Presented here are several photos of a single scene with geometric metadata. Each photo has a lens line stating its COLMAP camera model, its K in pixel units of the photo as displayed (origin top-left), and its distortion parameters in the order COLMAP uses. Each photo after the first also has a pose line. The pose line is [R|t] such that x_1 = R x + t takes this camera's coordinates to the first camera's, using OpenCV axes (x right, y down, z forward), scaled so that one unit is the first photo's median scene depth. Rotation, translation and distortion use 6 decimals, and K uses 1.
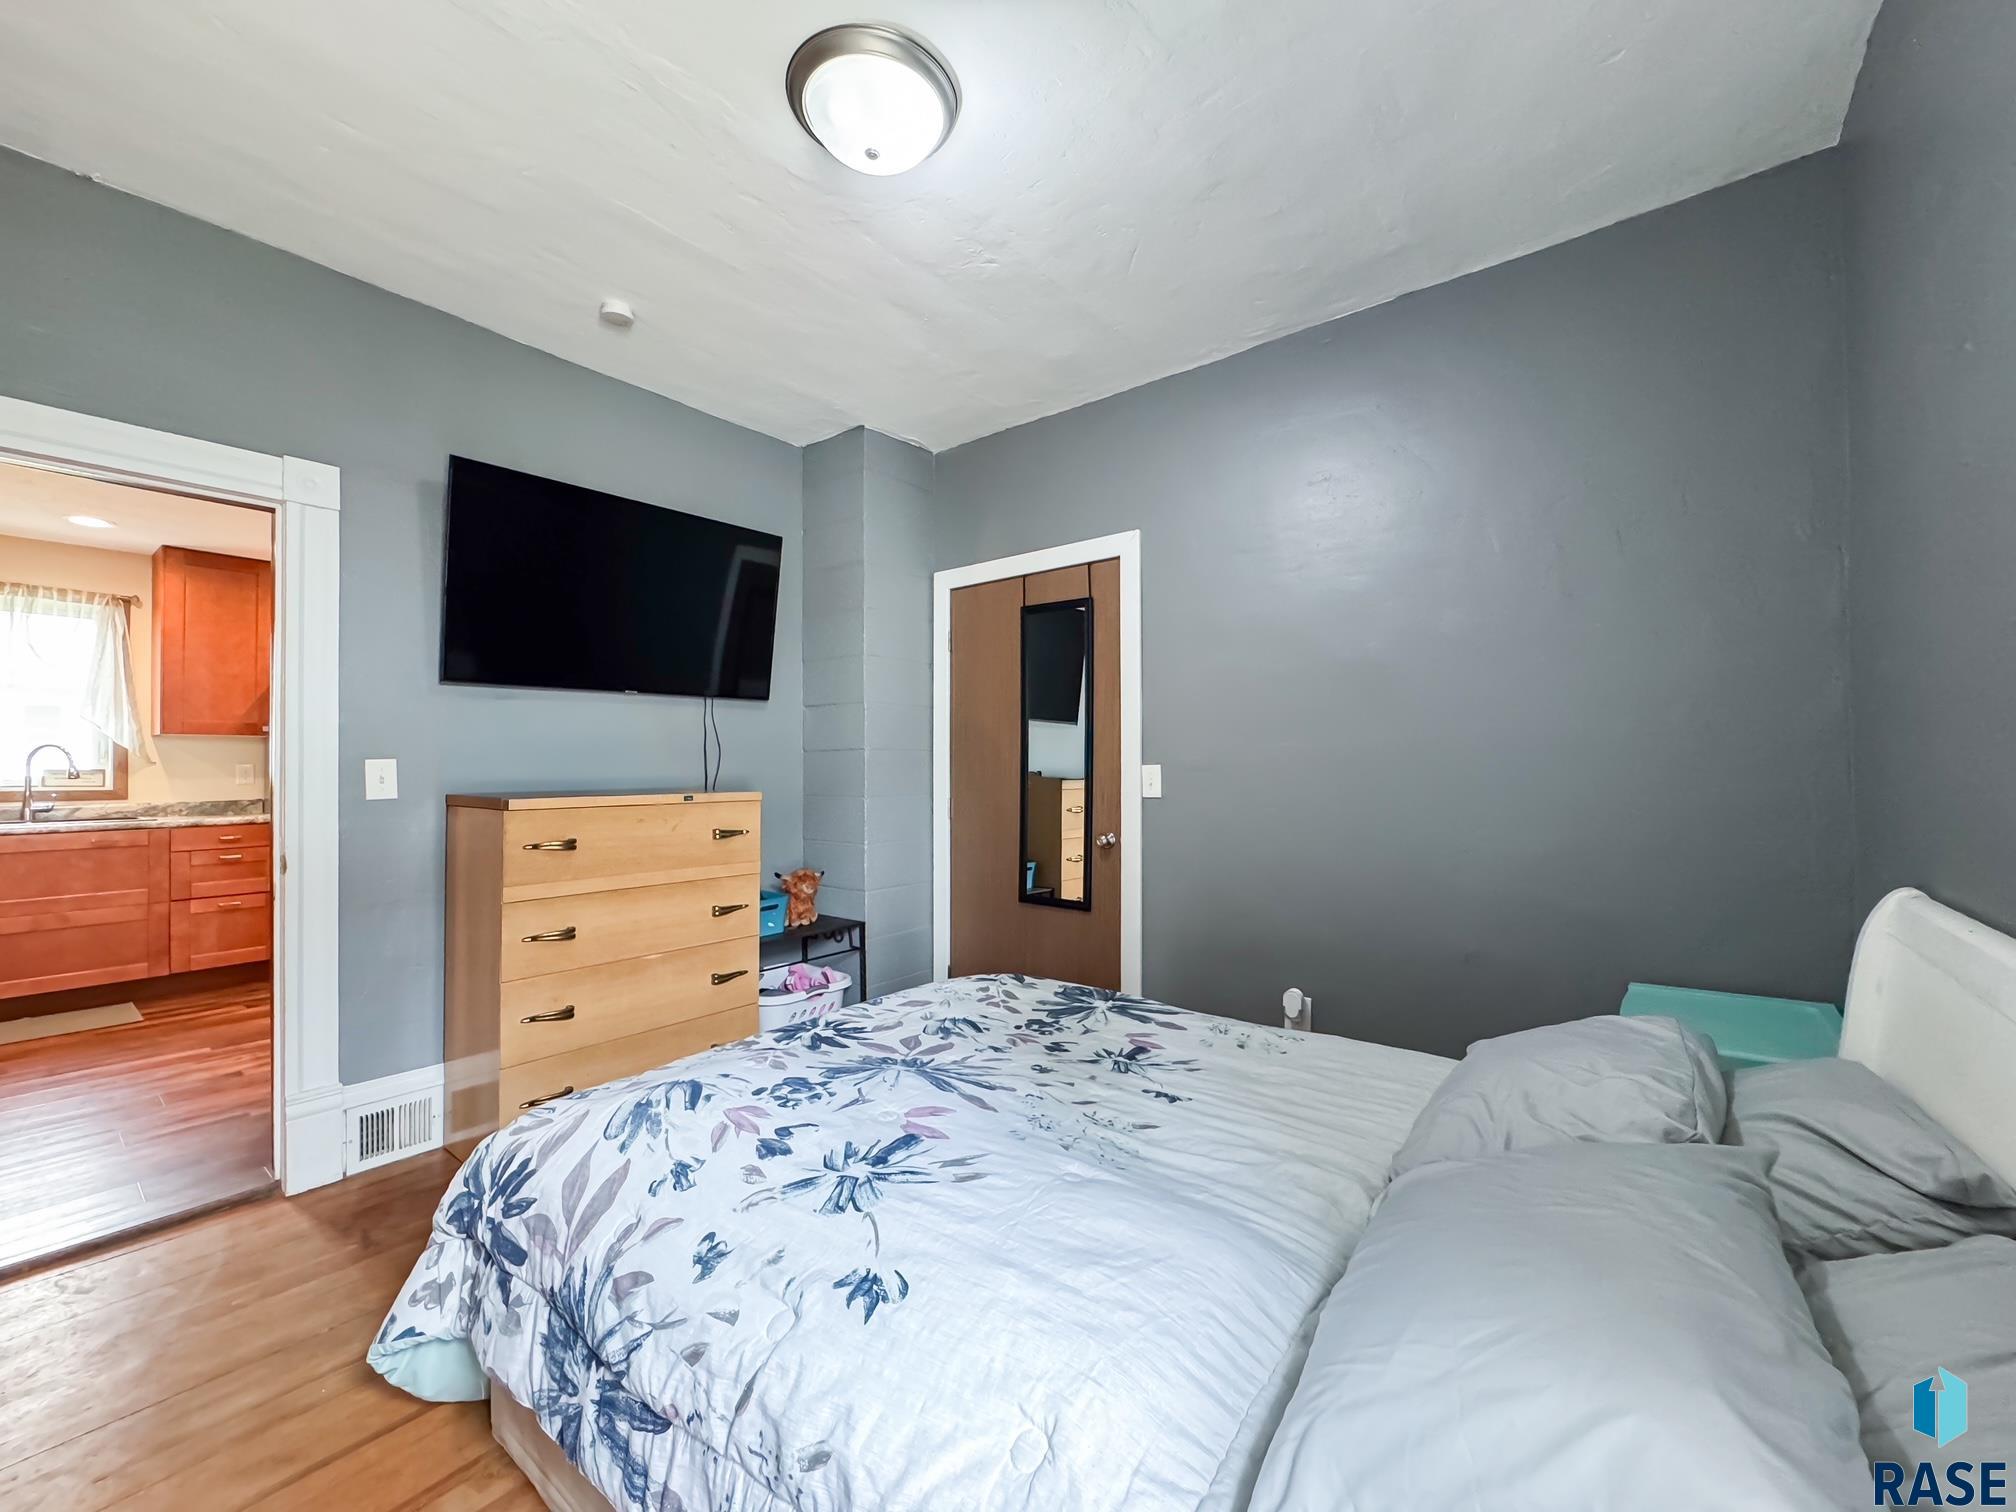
lens RADIAL K [[809.4, 0, 1008.2], [0, 809.4, 745.5], [0, 0, 1]] dist [-0.005747, 0.000012]
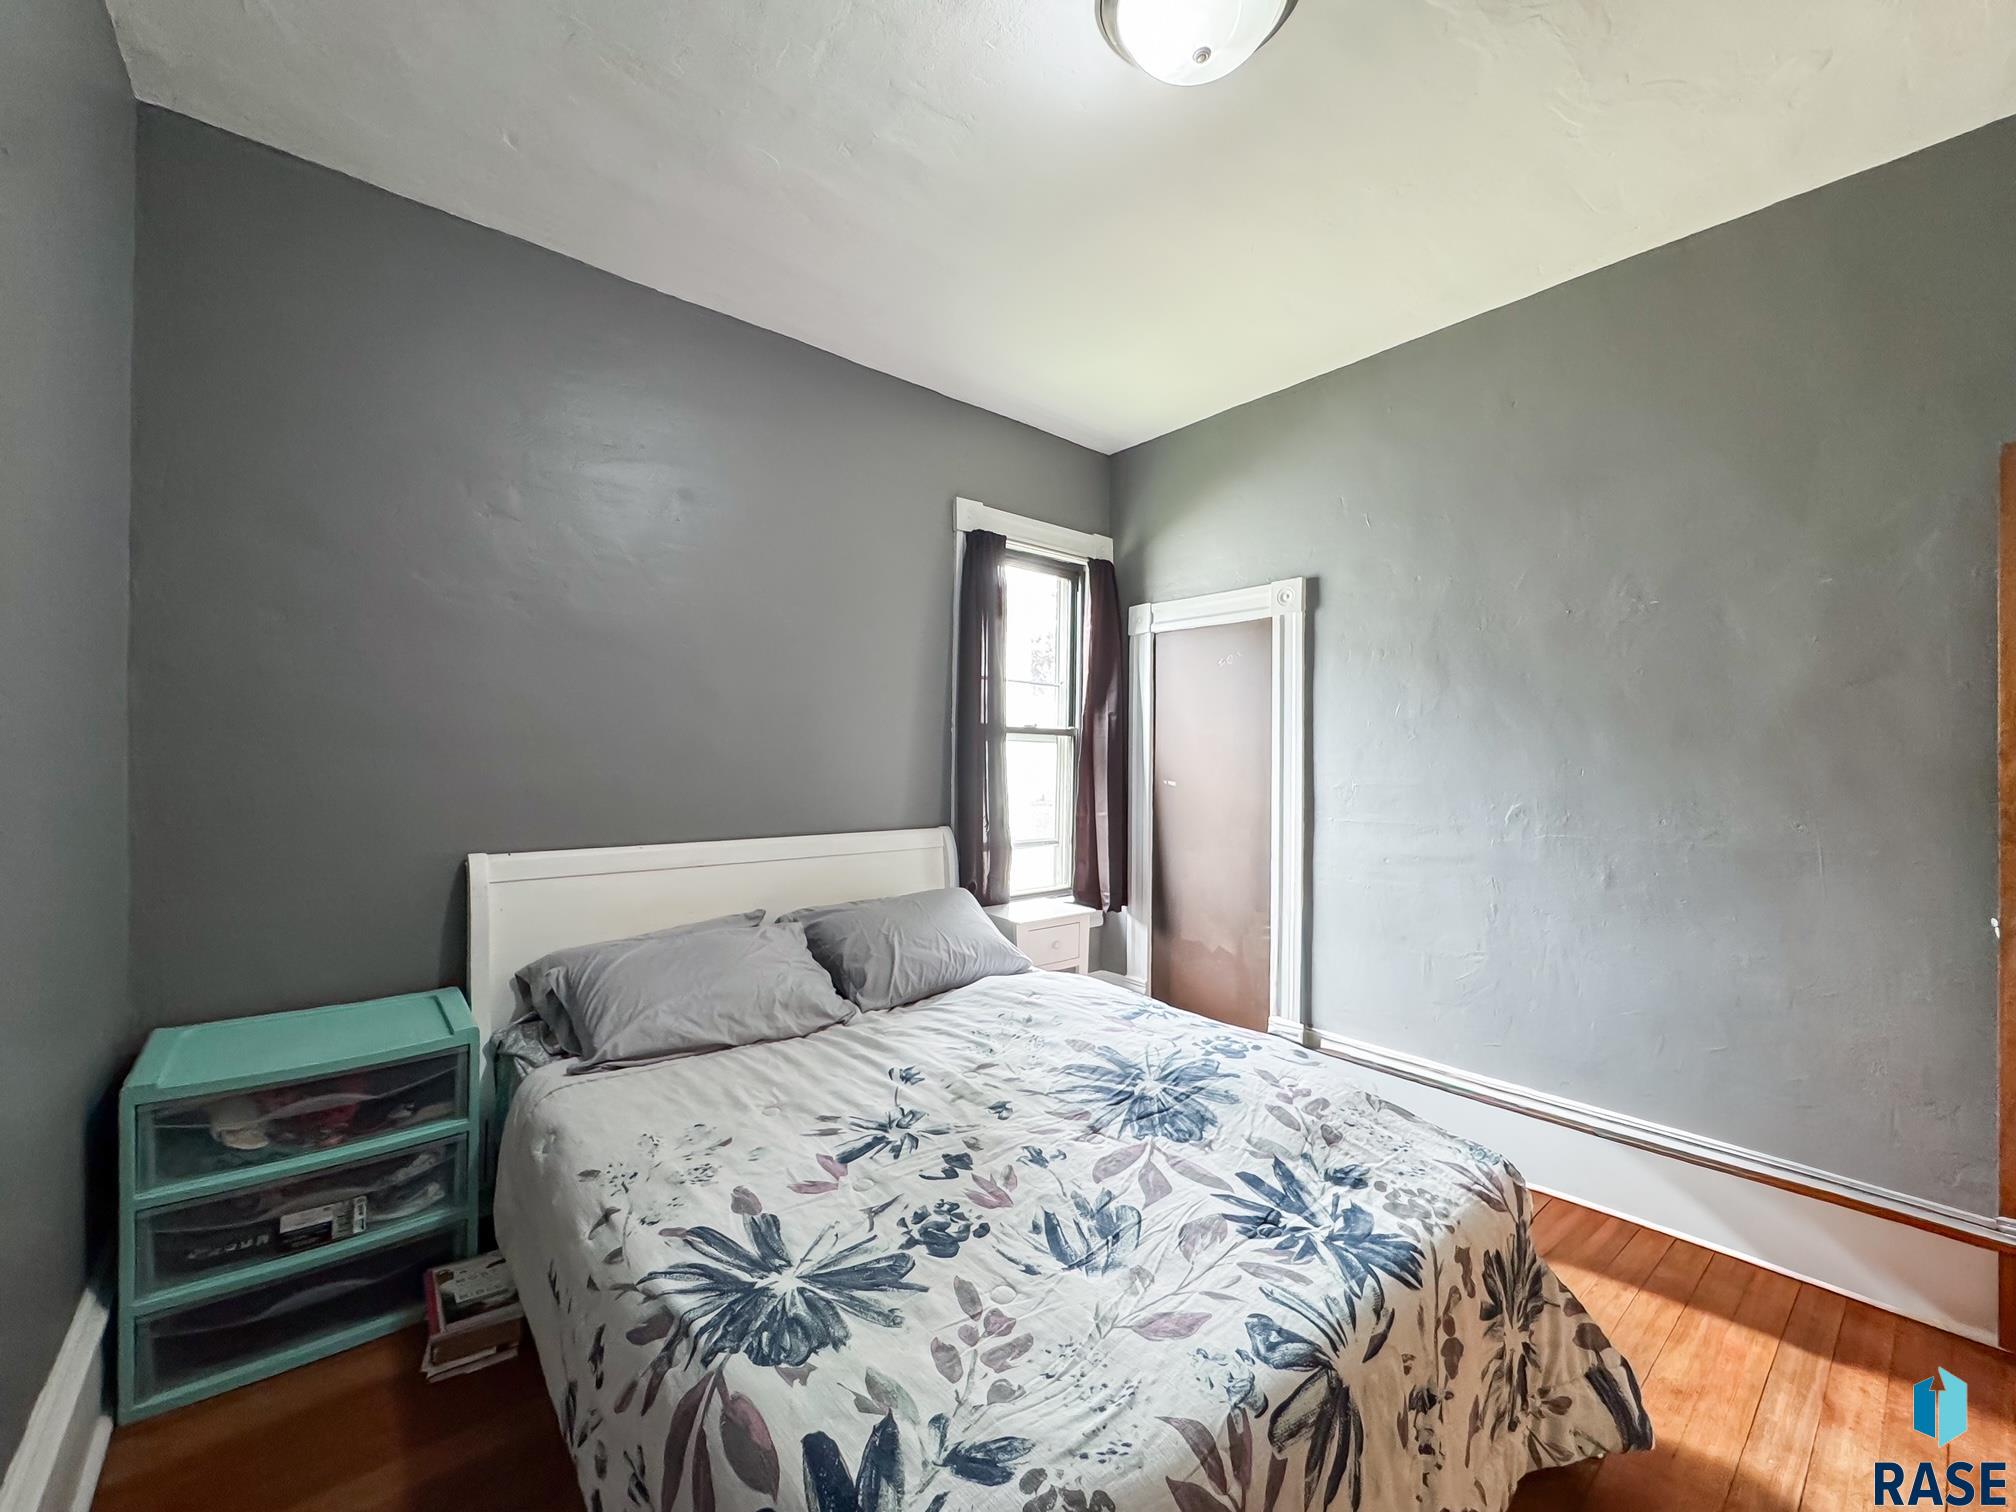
lens RADIAL K [[812.4, 0, 1000.7], [0, 812.4, 746.1], [0, 0, 1]] dist [-0.004610, 0.000060]
pose [[-0.979239, -0.002553, 0.202693, -0.122760], [-0.010819, 0.999154, -0.039684, 0.014716], [-0.202420, -0.041053, -0.978438, 1.615299]]
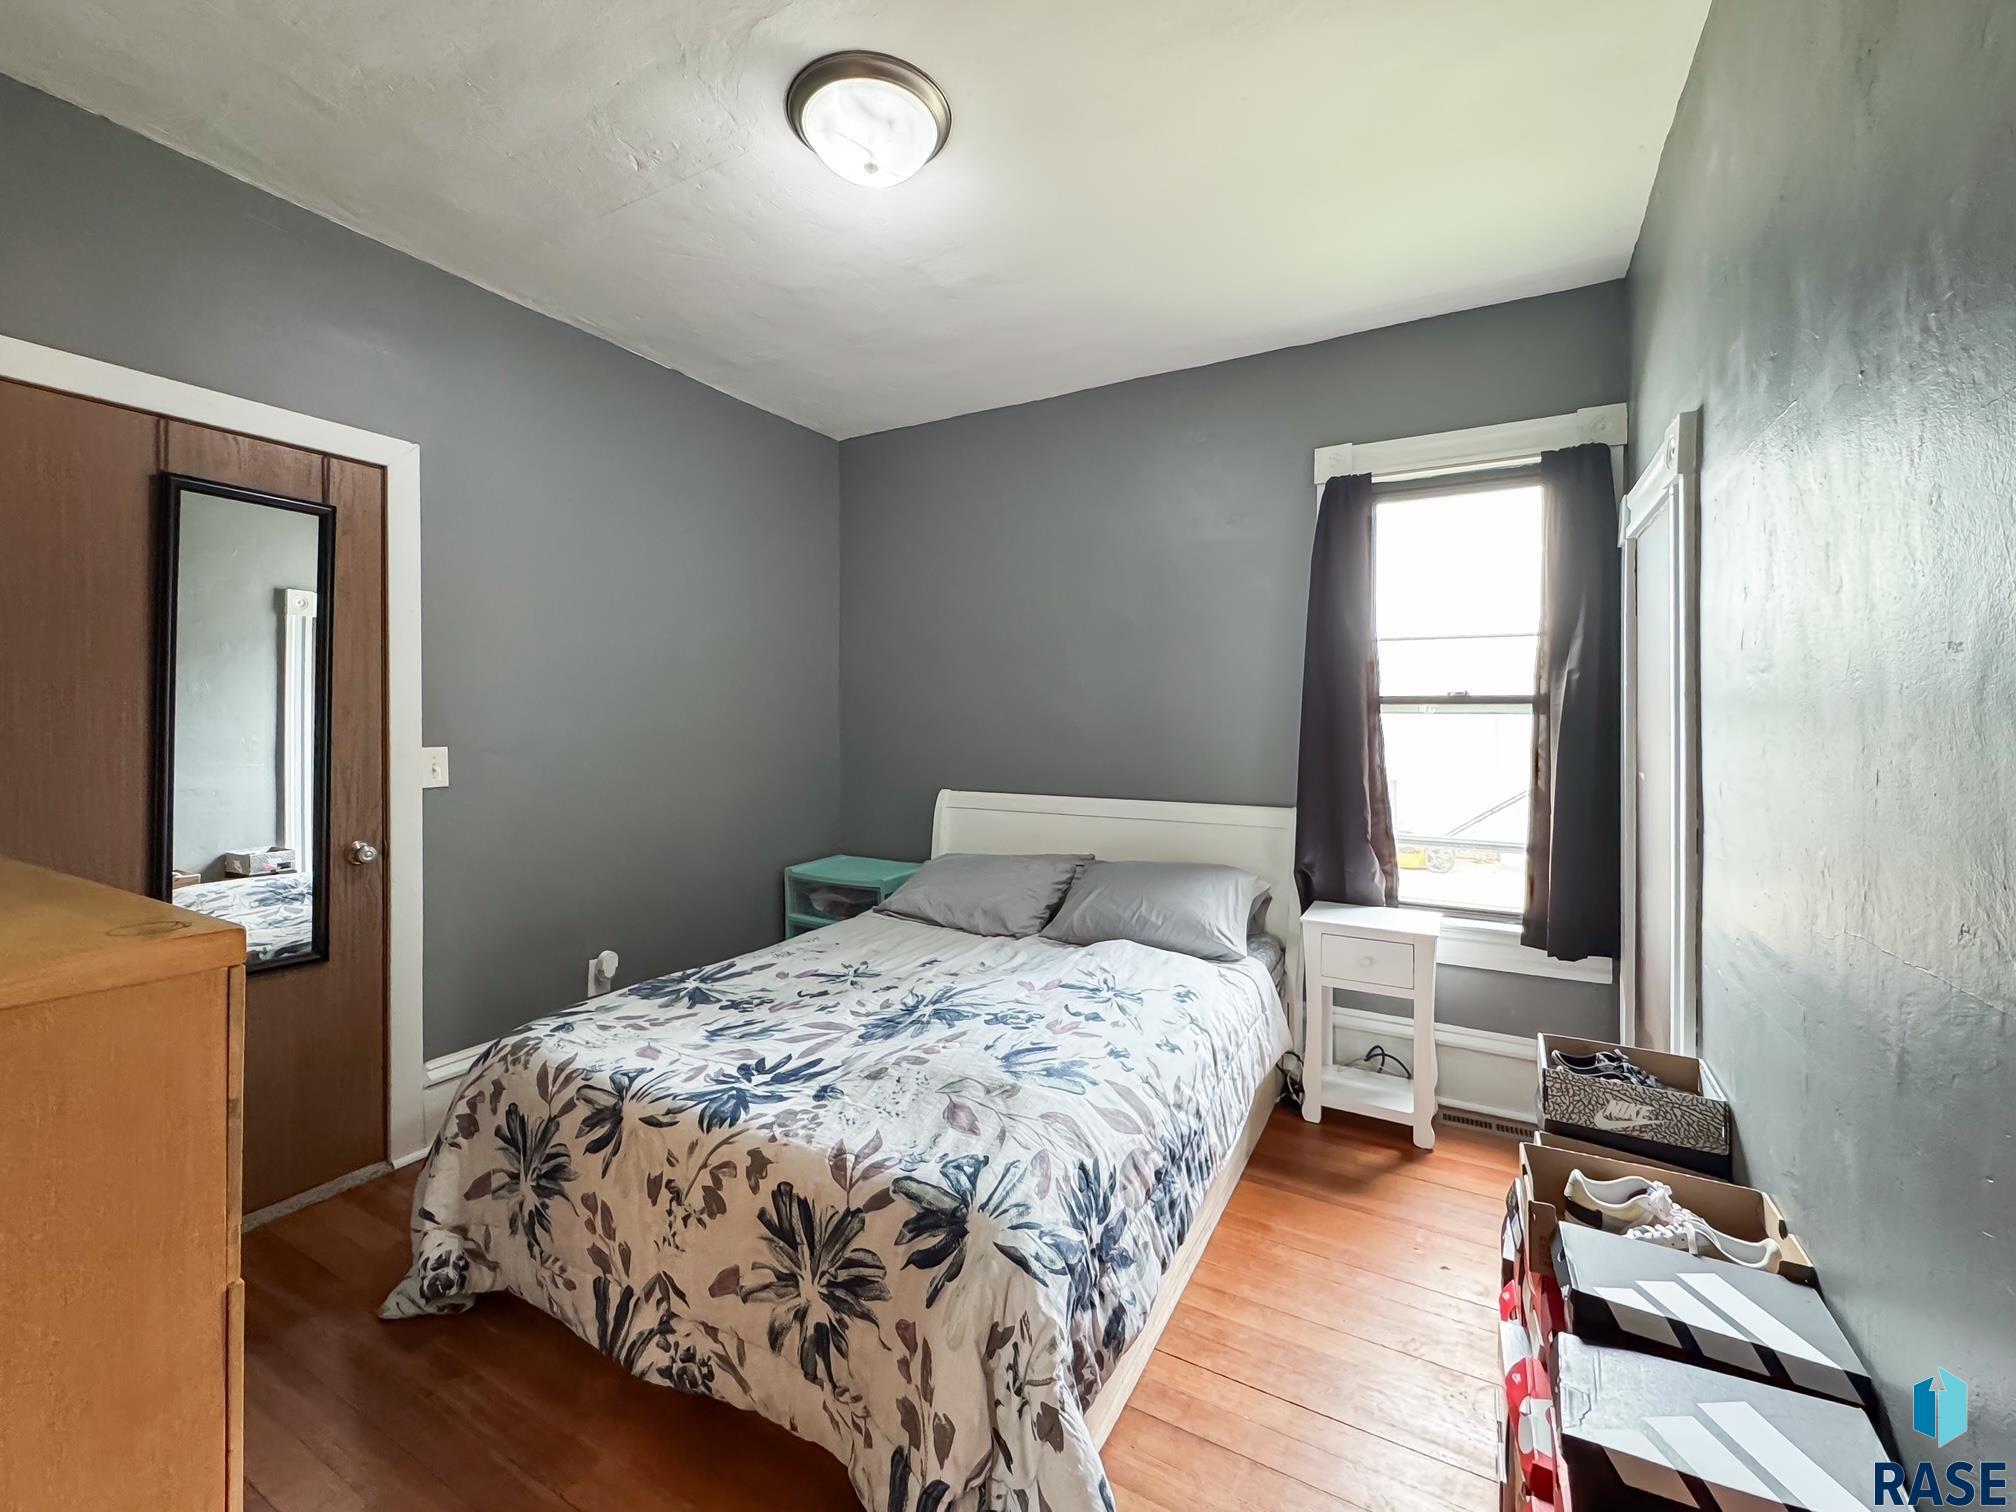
lens RADIAL K [[831.5, 0, 999.2], [0, 831.5, 699.9], [0, 0, 1]] dist [-0.002445, -0.000520]
pose [[-0.151331, 0.027238, 0.988108, -1.090290], [-0.029317, 0.999057, -0.032030, -0.018757], [-0.988048, -0.033816, -0.150389, 0.864939]]
